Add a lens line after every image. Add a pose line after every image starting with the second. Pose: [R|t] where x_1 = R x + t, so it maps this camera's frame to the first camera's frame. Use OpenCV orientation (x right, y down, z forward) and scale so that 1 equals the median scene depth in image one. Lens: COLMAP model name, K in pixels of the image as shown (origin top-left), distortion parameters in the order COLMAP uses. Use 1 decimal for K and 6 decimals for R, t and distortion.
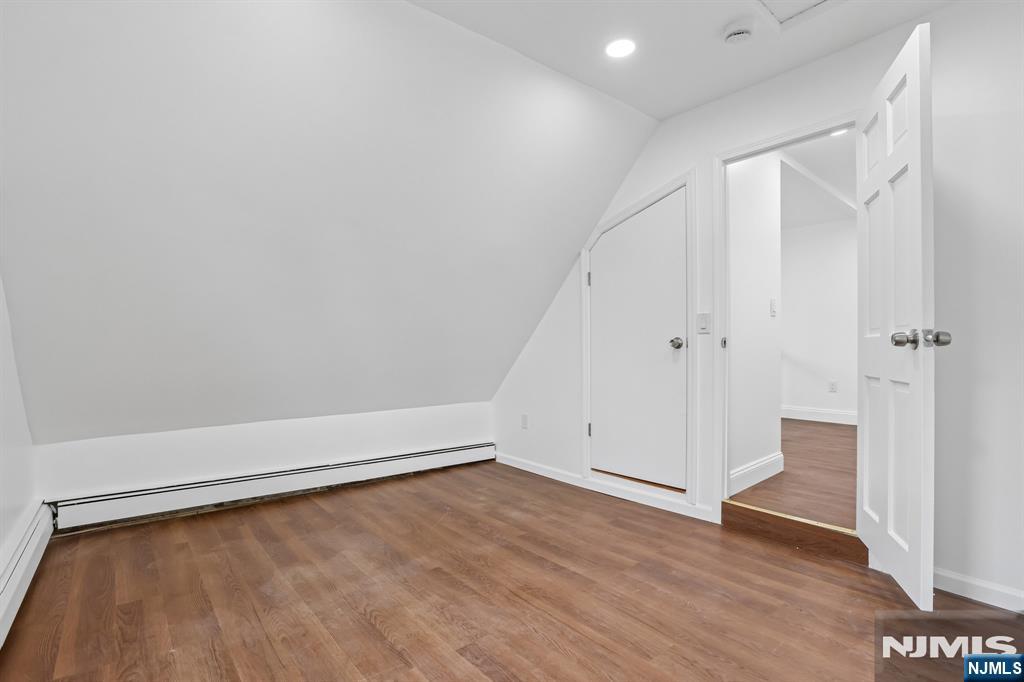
lens RADIAL K [[465.1, 0, 517.2], [0, 465.1, 349.8], [0, 0, 1]] dist [-0.018929, 0.000195]
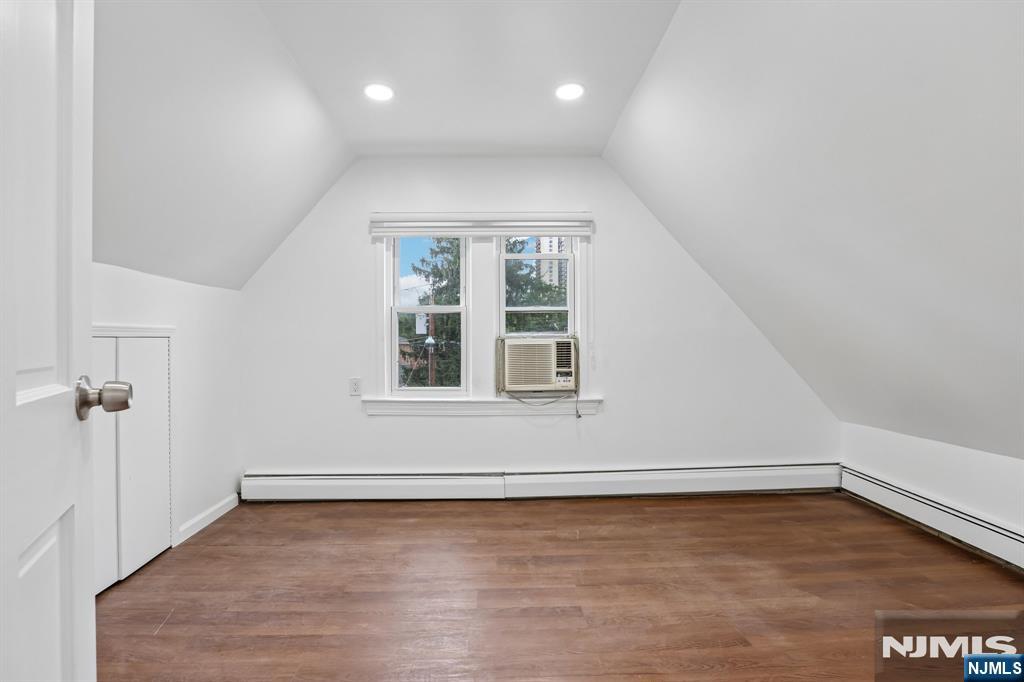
lens RADIAL K [[475.7, 0, 514.6], [0, 475.7, 338.7], [0, 0, 1]] dist [-0.067636, 0.026347]
pose [[-0.611021, 0.009100, -0.791562, 0.798384], [0.005543, 0.999959, 0.007217, -0.069269], [0.791595, 0.000022, -0.611046, 1.341113]]
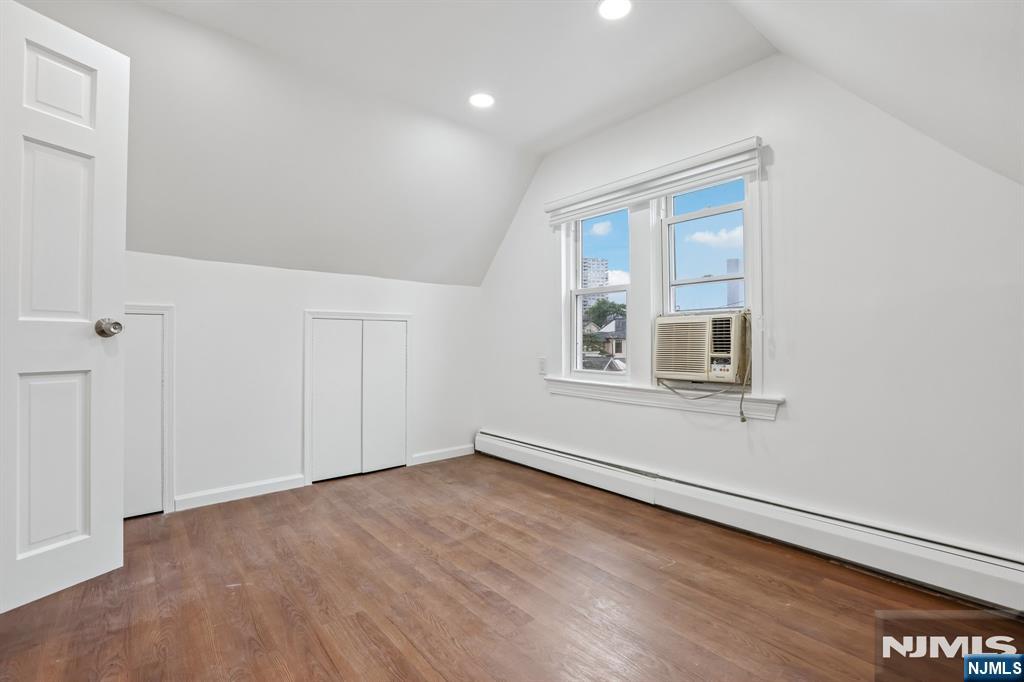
lens RADIAL K [[475.7, 0, 514.6], [0, 475.7, 338.7], [0, 0, 1]] dist [-0.067636, 0.026347]
pose [[-0.999845, 0.005607, 0.016682, -0.089945], [0.005544, 0.999977, -0.003845, 0.010132], [-0.016703, -0.003752, -0.999853, 1.705282]]
